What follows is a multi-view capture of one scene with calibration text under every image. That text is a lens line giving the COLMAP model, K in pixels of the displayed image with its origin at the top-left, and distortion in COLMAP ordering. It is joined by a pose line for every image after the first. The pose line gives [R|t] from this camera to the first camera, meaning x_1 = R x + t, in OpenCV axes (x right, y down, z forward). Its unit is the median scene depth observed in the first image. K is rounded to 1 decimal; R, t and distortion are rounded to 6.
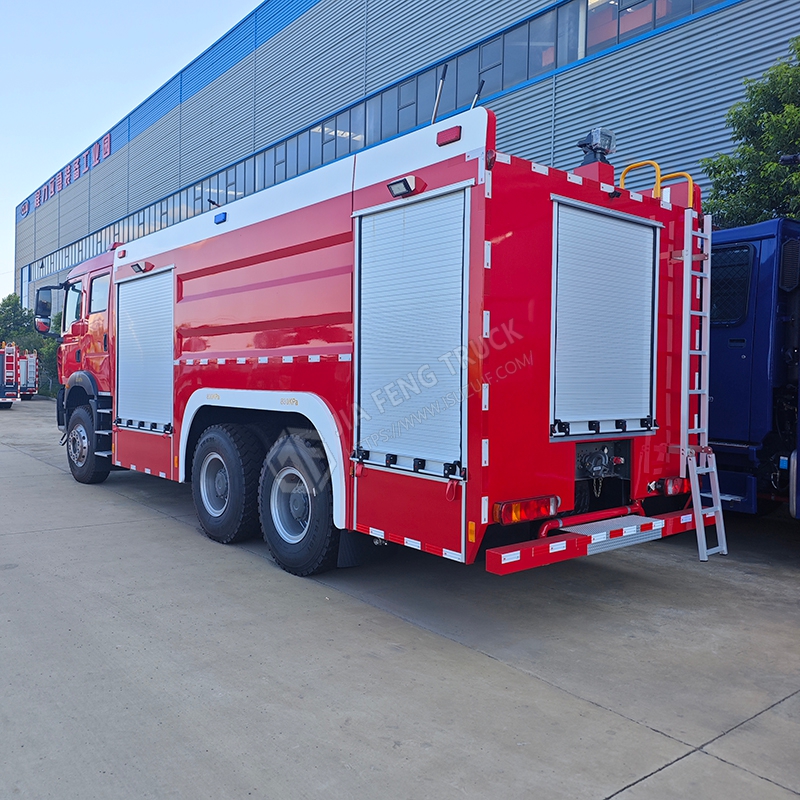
lens RADIAL K [[743.3, 0, 393.5], [0, 743.3, 395.6], [0, 0, 1]] dist [0.010725, 0.000000]
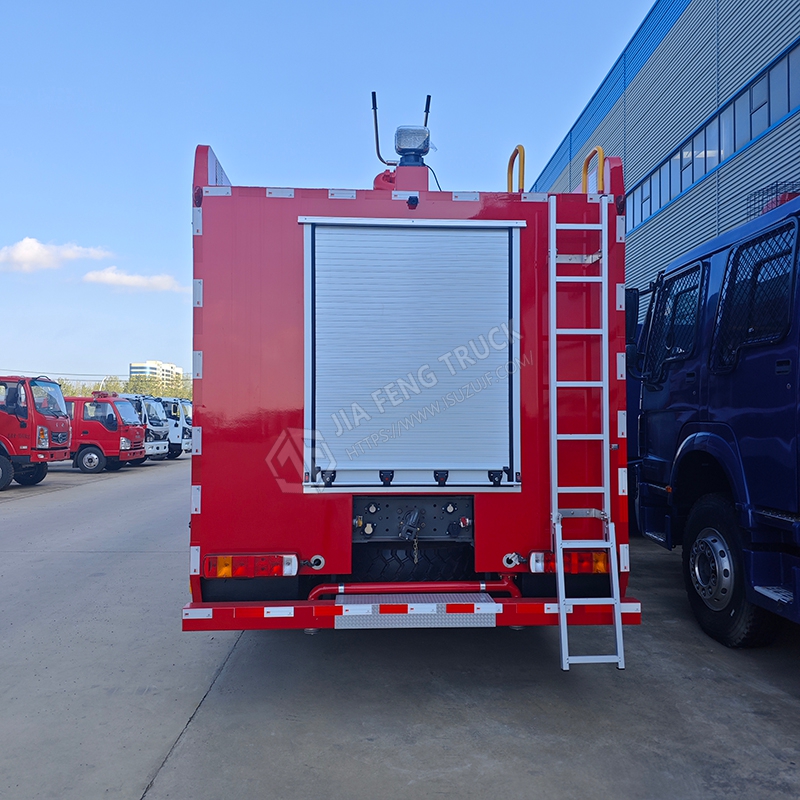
lens RADIAL K [[743.3, 0, 395.2], [0, 743.3, 401.7], [0, 0, 1]] dist [0.010725, 0.000000]
pose [[0.800854, -0.026655, -0.598267, 0.764652], [-0.009264, 0.998338, -0.056881, 0.004038], [0.598789, 0.051095, 0.799276, 0.324050]]
